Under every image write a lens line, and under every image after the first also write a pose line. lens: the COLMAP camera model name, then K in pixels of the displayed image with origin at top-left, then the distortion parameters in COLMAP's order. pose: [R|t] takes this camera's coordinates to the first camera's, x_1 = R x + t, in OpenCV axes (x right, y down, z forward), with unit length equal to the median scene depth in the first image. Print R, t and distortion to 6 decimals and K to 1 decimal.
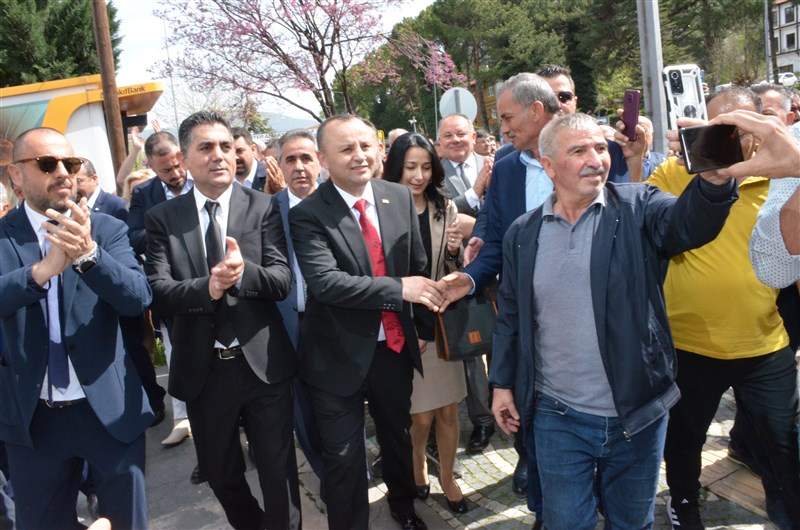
lens RADIAL K [[645.8, 0, 421.0], [0, 645.8, 269.0], [0, 0, 1]] dist [-0.128461, 0.063322]
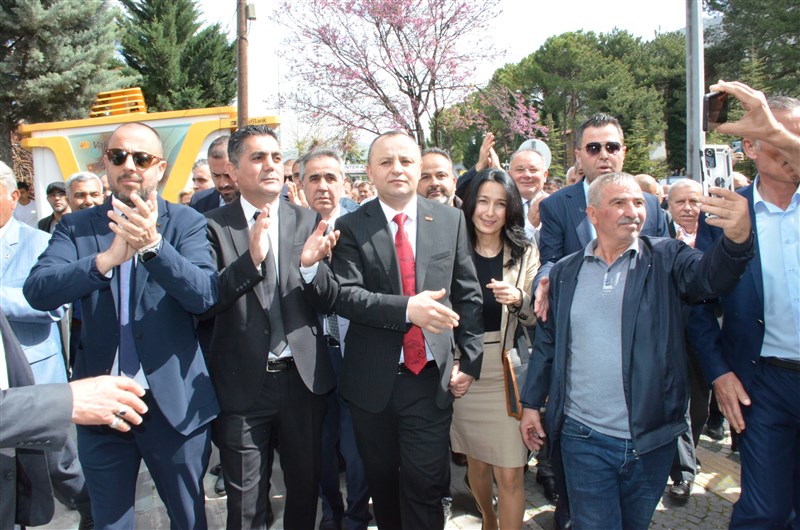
lens RADIAL K [[645.8, 0, 402.9], [0, 645.8, 267.9], [0, 0, 1]] dist [-0.128461, 0.063322]
pose [[0.982663, 0.100028, -0.156105, 0.019329], [-0.109395, 0.992606, -0.052592, 0.014606], [0.149690, 0.068757, 0.986339, -0.079223]]
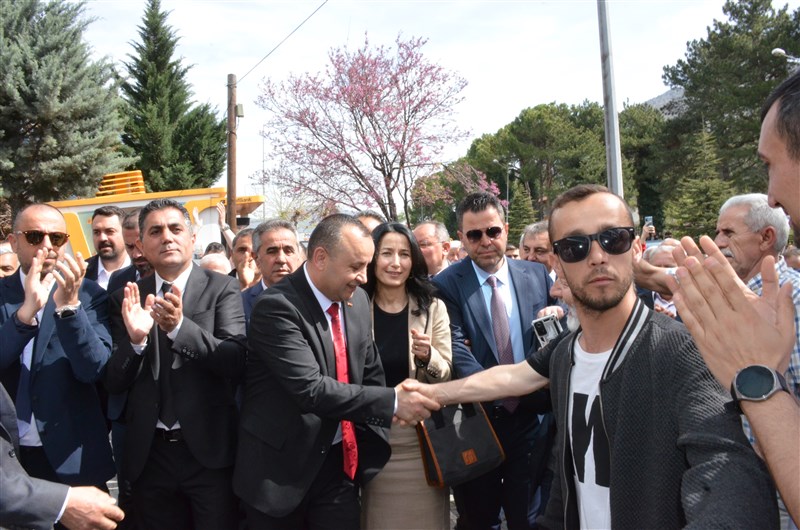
lens RADIAL K [[645.8, 0, 398.1], [0, 645.8, 260.1], [0, 0, 1]] dist [-0.128461, 0.063322]
pose [[0.985978, 0.076607, -0.148254, 0.050275], [-0.101368, 0.980660, -0.167420, 0.023111], [0.132562, 0.180101, 0.974675, -0.160302]]
